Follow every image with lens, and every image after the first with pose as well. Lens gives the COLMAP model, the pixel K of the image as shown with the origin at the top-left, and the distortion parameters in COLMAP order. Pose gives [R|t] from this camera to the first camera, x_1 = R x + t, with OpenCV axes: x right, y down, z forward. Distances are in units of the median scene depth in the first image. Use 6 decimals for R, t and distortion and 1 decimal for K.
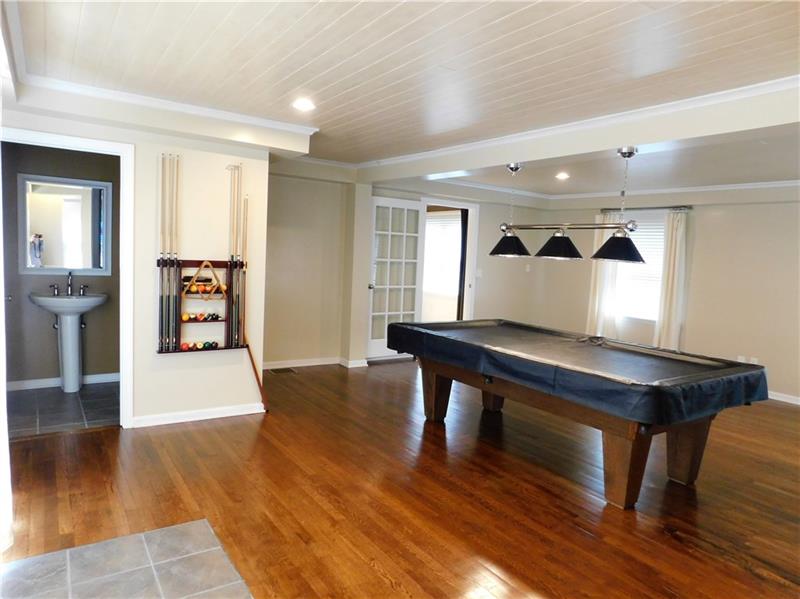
lens RADIAL K [[533.5, 0, 400.0], [0, 533.5, 299.5], [0, 0, 1]] dist [0.000242, -0.000044]
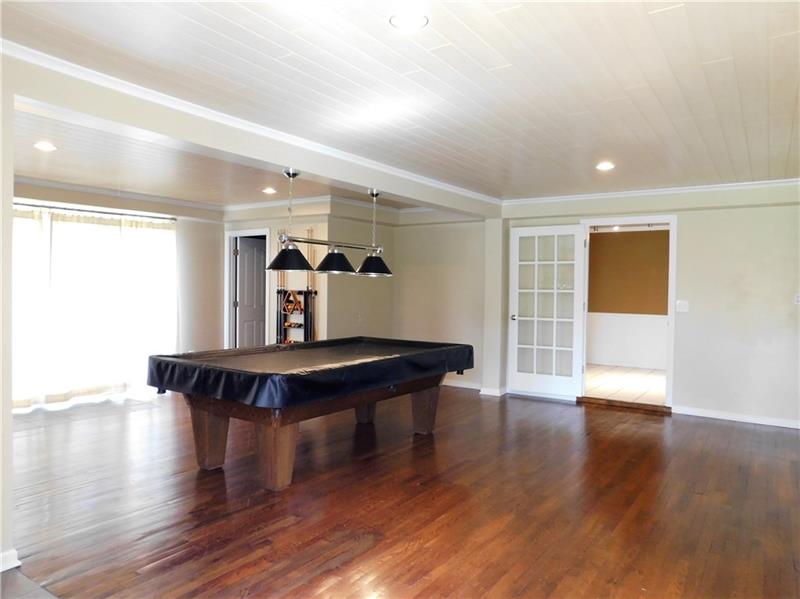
lens RADIAL K [[547.2, 0, 400.0], [0, 547.2, 299.5], [0, 0, 1]] dist [0.000405, 0.000067]
pose [[0.354994, -0.029463, -0.934404, 1.300689], [-0.079992, 0.994880, -0.061760, 0.033601], [0.931440, 0.096669, 0.350820, 0.694650]]
